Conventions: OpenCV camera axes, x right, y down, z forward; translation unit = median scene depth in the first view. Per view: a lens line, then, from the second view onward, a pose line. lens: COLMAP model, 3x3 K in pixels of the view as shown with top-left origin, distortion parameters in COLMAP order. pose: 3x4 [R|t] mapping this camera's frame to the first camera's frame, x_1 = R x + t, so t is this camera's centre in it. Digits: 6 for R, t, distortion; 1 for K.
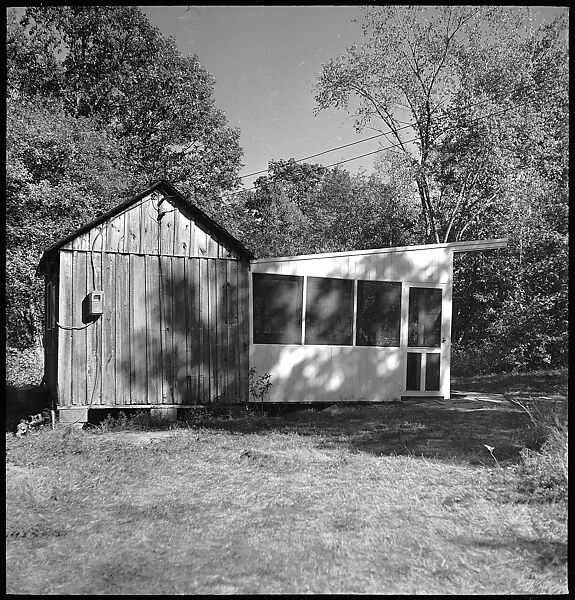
lens RADIAL K [[756.0, 0, 287.5], [0, 756.0, 300.0], [0, 0, 1]] dist [-0.024595, -0.028468]
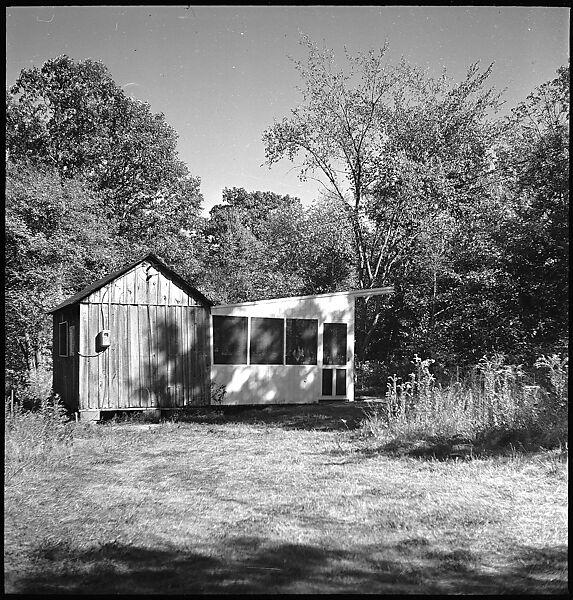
lens RADIAL K [[759.0, 0, 286.5], [0, 759.0, 300.0], [0, 0, 1]] dist [0.007863, -0.062369]
pose [[0.998430, -0.009909, 0.055127, 0.016452], [0.011118, 0.999704, -0.021659, -0.033813], [-0.054896, 0.022238, 0.998244, -0.475606]]
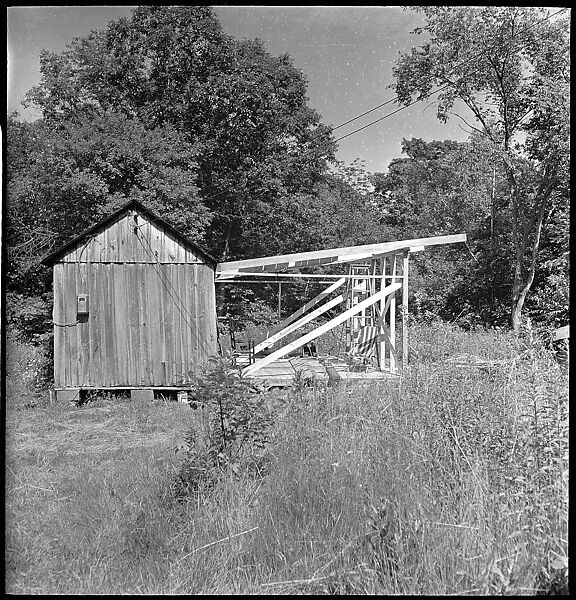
lens RADIAL K [[760.1, 0, 288.0], [0, 760.1, 300.0], [0, 0, 1]] dist [0.006496, -0.026790]
pose [[0.974777, -0.022891, -0.222003, 0.335680], [0.028678, 0.999327, 0.022875, -0.020508], [0.221330, -0.028665, 0.974778, -0.127362]]
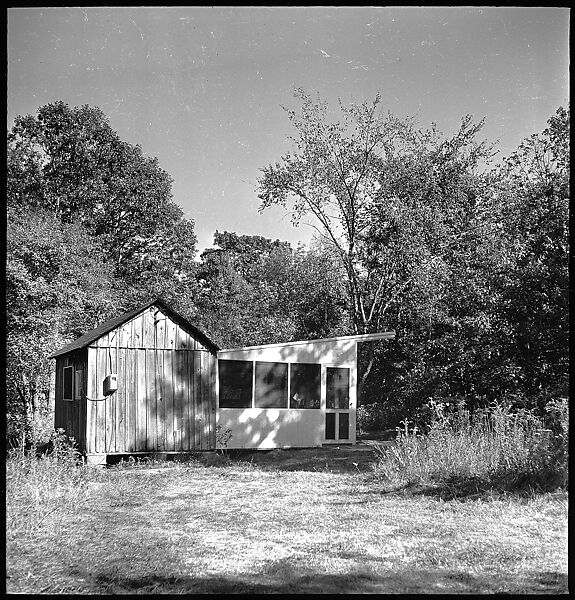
lens RADIAL K [[756.9, 0, 294.3], [0, 756.9, 305.0], [0, 0, 1]] dist [0.017315, -0.024705]
pose [[0.996597, -0.004360, 0.082316, -0.020422], [0.010361, 0.997306, -0.072621, -0.034630], [-0.081777, 0.073227, 0.993957, -0.497574]]
